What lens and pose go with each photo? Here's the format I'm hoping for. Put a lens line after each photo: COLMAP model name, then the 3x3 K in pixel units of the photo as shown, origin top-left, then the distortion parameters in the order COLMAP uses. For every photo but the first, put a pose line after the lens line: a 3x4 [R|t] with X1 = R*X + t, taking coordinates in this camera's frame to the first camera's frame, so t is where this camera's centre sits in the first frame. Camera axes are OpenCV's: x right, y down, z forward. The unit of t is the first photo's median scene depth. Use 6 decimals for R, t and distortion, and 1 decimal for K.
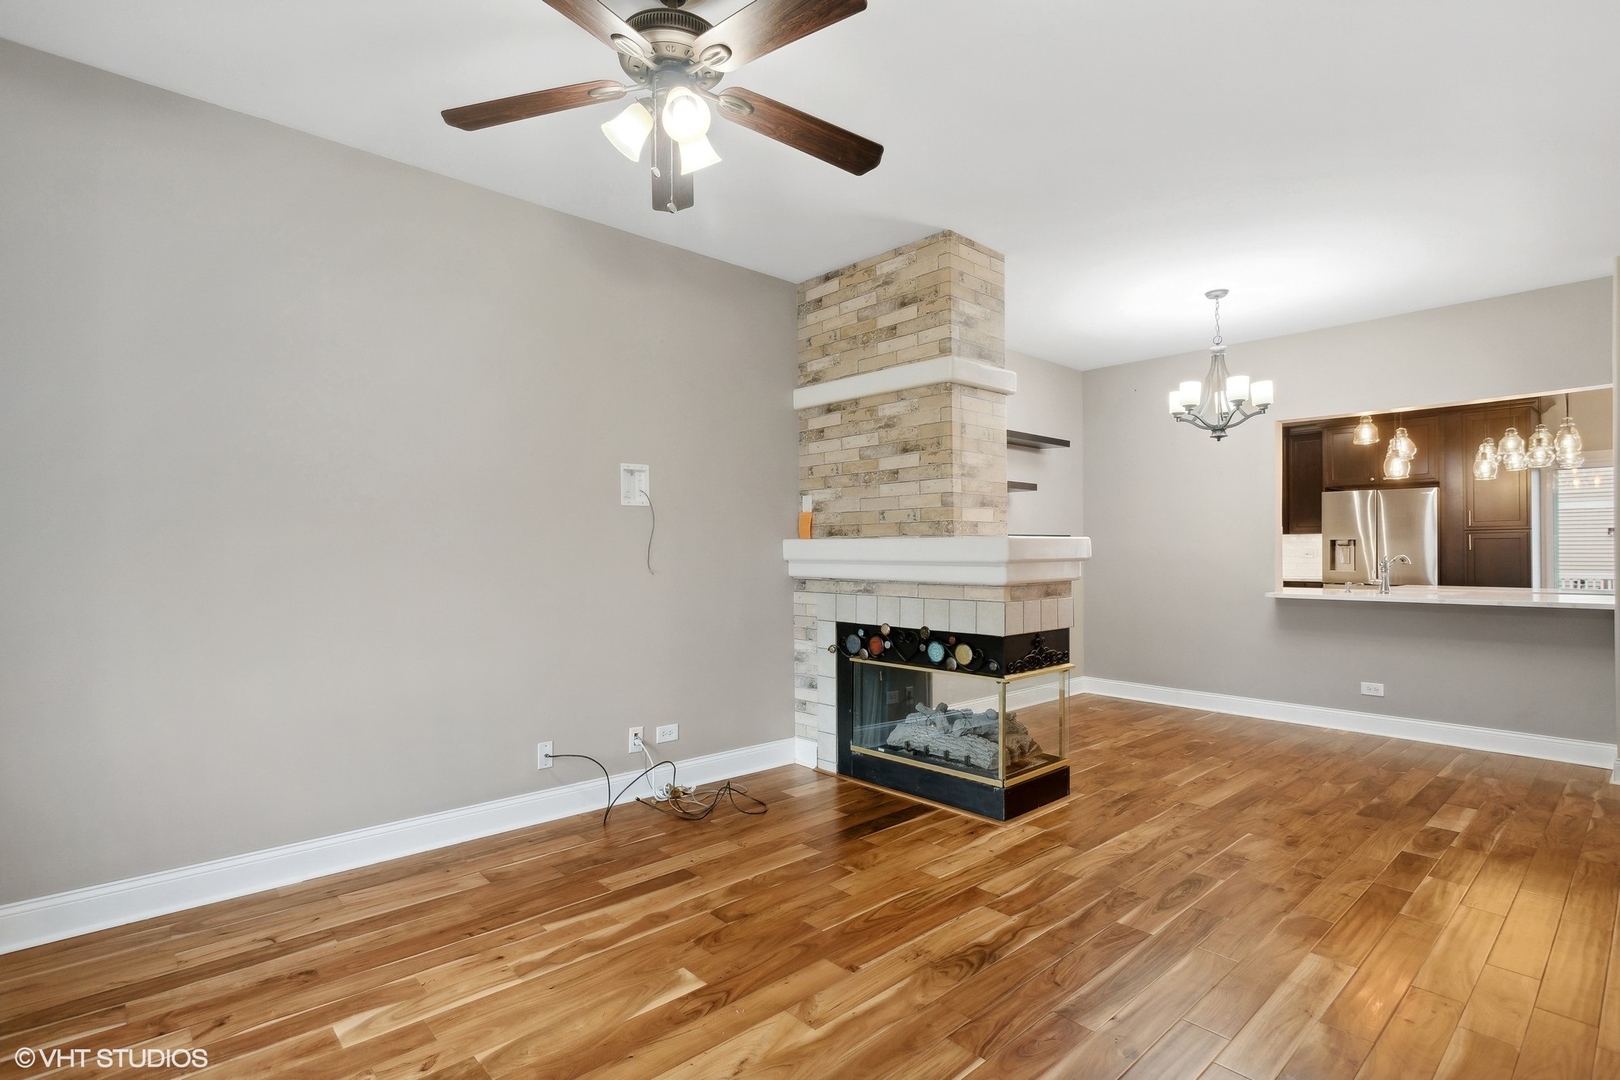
lens RADIAL K [[788.8, 0, 812.9], [0, 788.8, 545.3], [0, 0, 1]] dist [-0.002975, 0.001582]
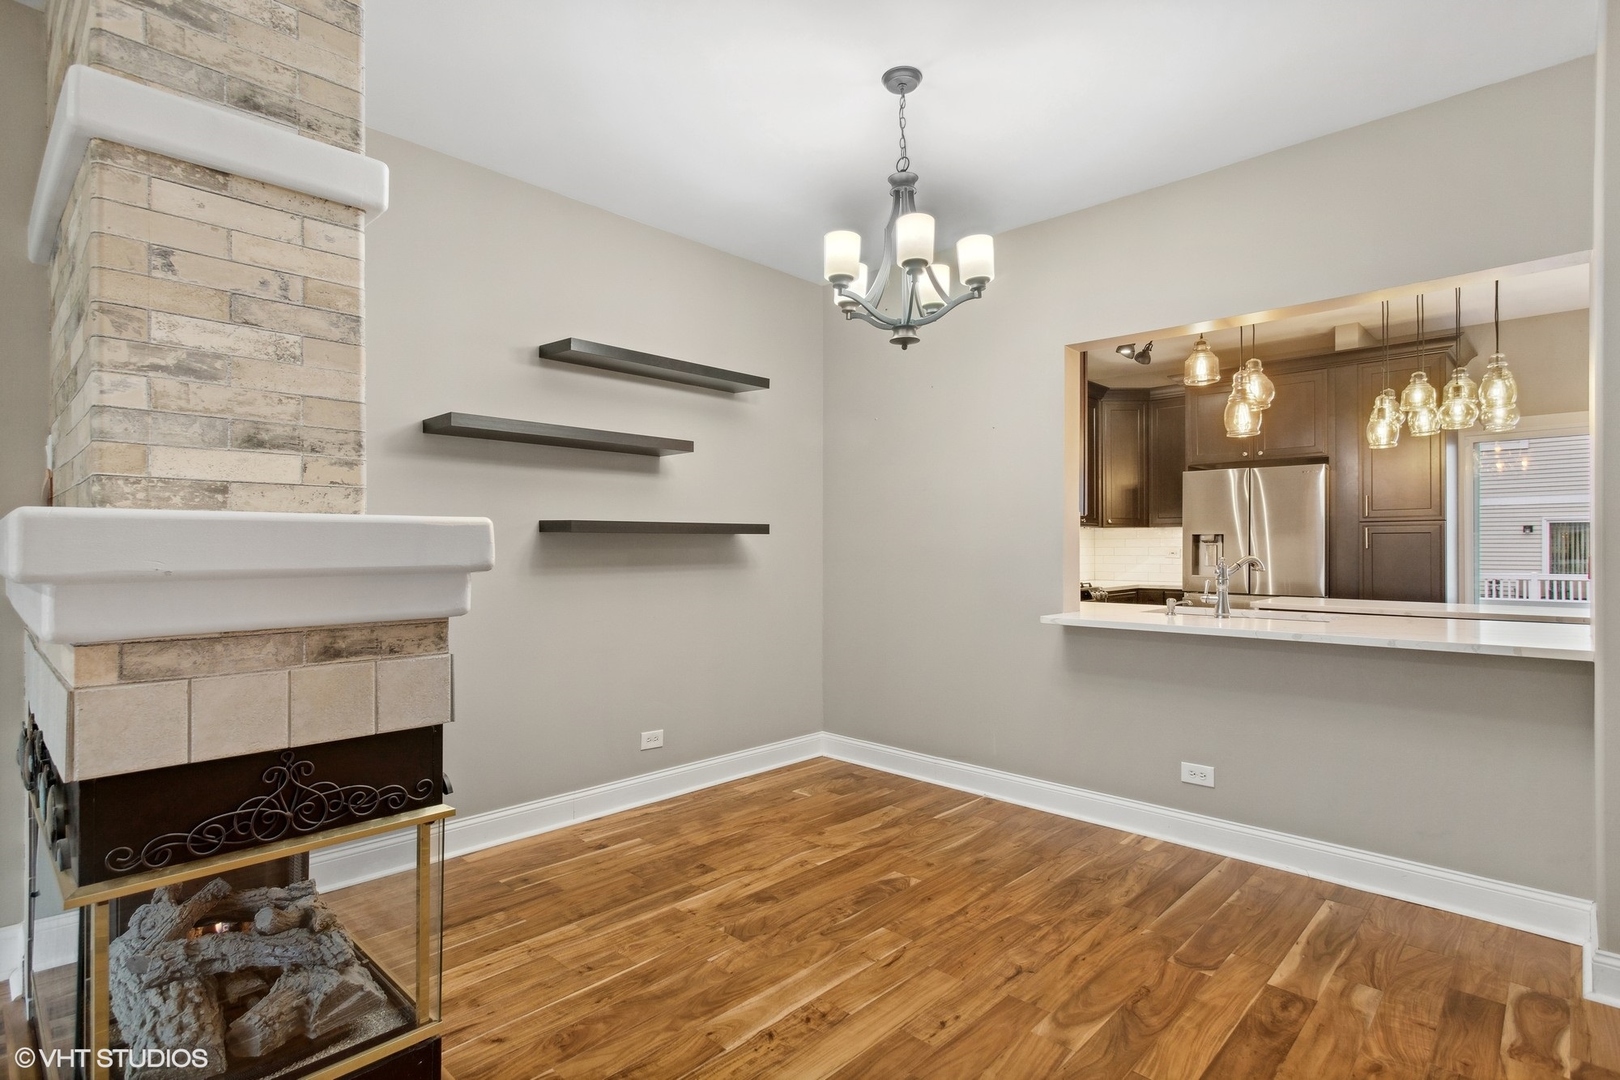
lens RADIAL K [[788.8, 0, 806.8], [0, 788.8, 544.4], [0, 0, 1]] dist [-0.002975, 0.001582]
pose [[0.998324, 0.004213, 0.057720, 0.318845], [-0.004508, 0.999977, 0.004990, 0.000702], [-0.057698, -0.005242, 0.998320, 0.348468]]
